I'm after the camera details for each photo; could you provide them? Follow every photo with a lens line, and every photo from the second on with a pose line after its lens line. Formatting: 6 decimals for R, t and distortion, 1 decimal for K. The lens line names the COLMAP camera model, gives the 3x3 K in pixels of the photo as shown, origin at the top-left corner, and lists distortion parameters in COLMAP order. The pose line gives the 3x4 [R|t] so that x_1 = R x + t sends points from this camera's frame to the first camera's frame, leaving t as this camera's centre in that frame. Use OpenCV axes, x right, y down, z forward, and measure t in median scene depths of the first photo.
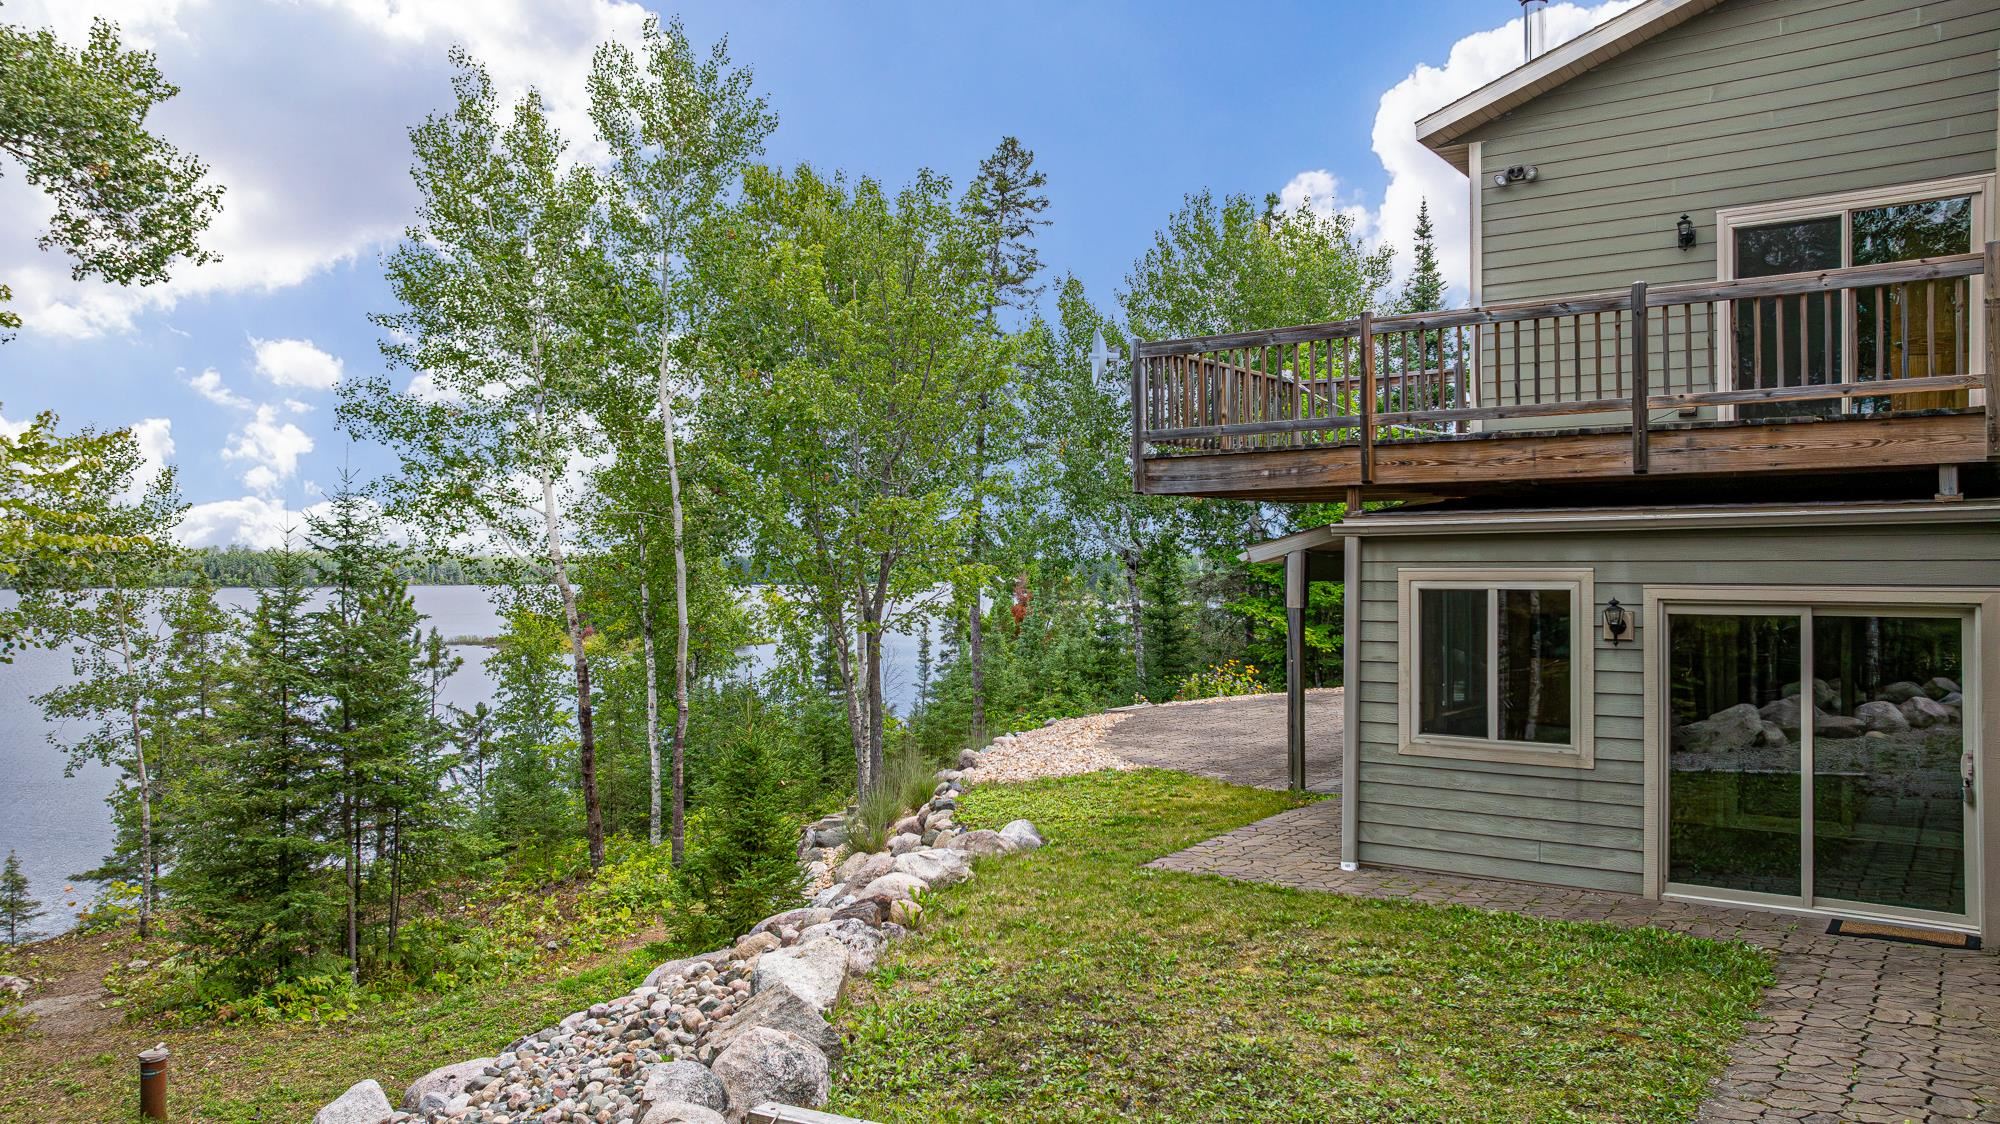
lens RADIAL K [[1333.6, 0, 1000.0], [0, 1333.6, 562.0], [0, 0, 1]] dist [-0.102148, 0.108739]
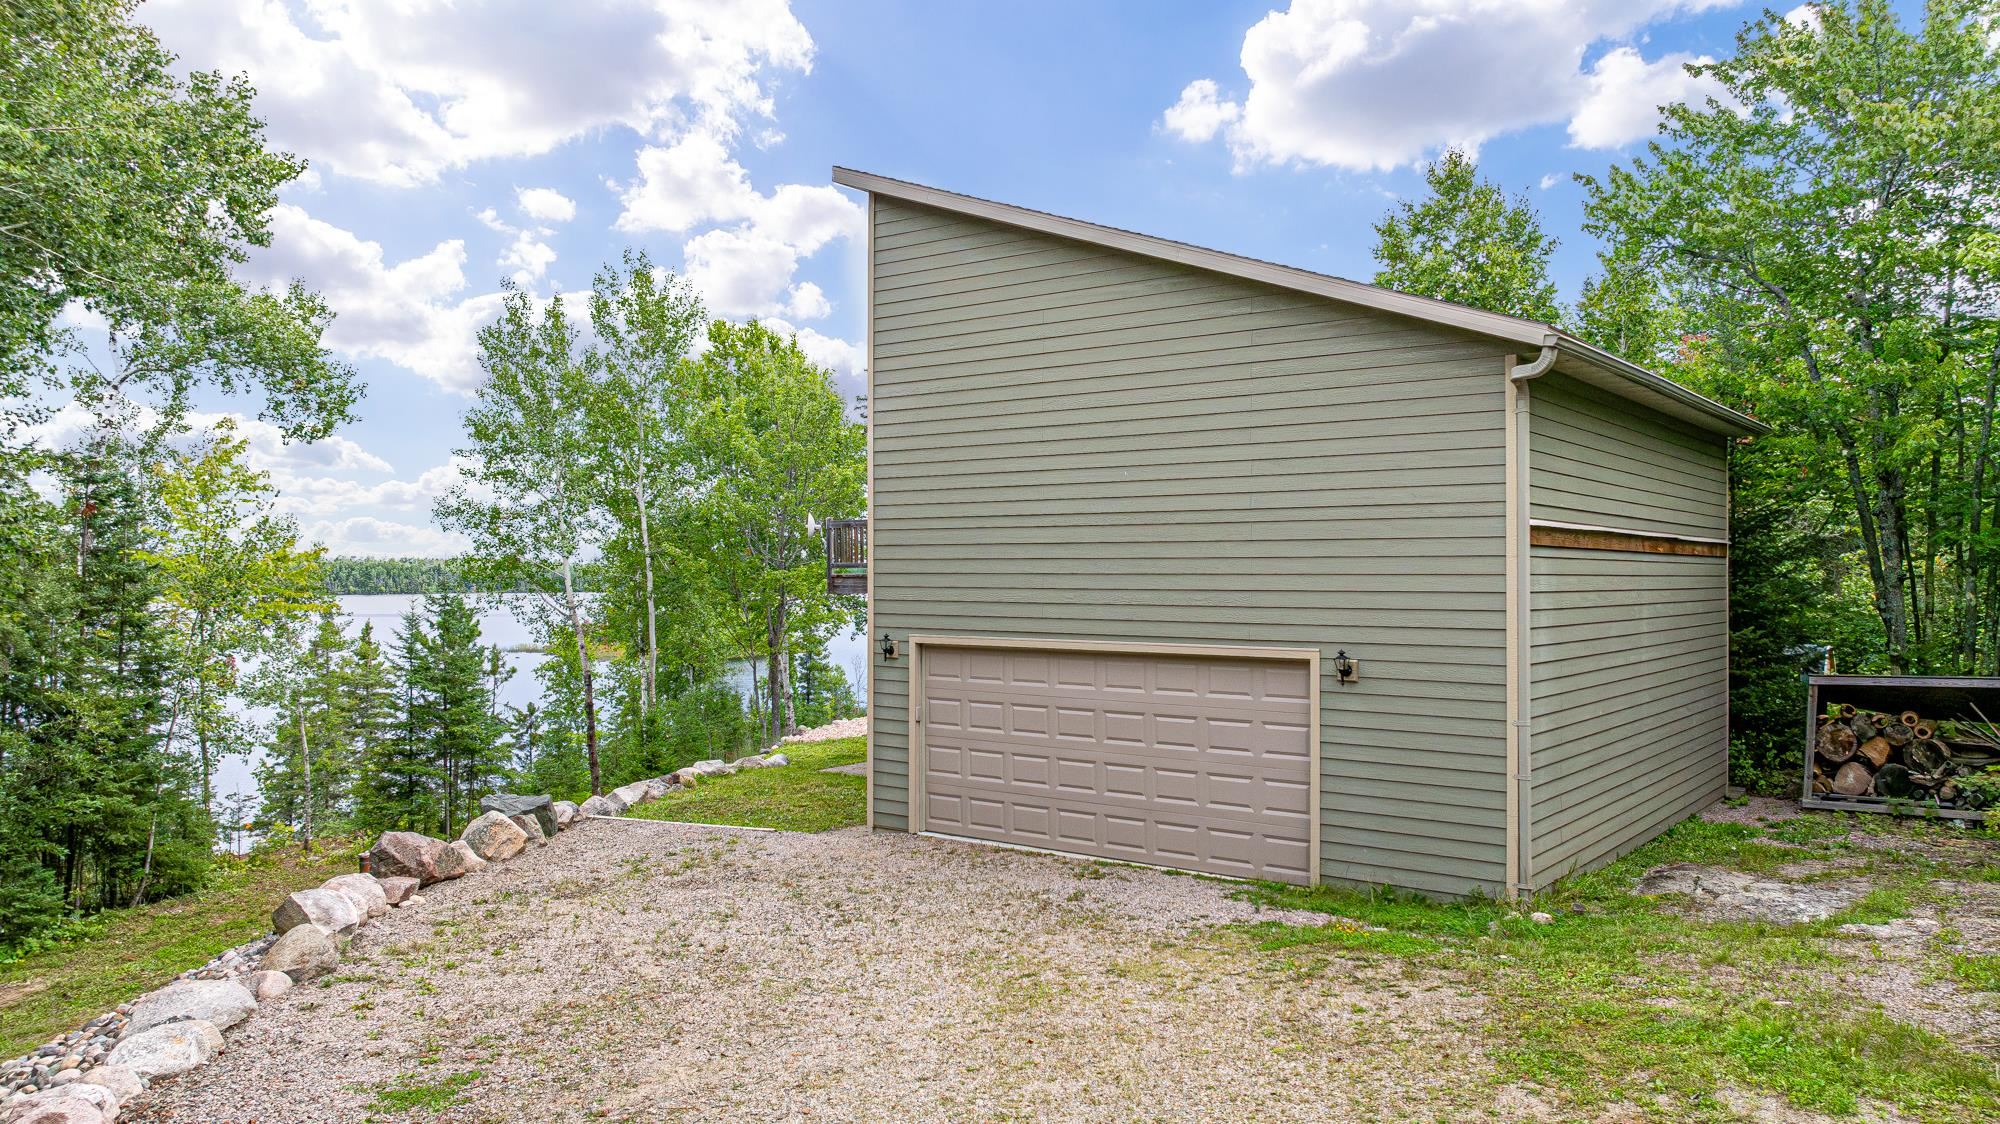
lens RADIAL K [[1405.6, 0, 1000.0], [0, 1405.6, 562.0], [0, 0, 1]] dist [-0.017560, -0.001323]
pose [[0.998039, 0.000643, -0.062594, 0.259893], [-0.000720, 0.999999, -0.001212, -0.050413], [0.062593, 0.001254, 0.998038, -0.593886]]
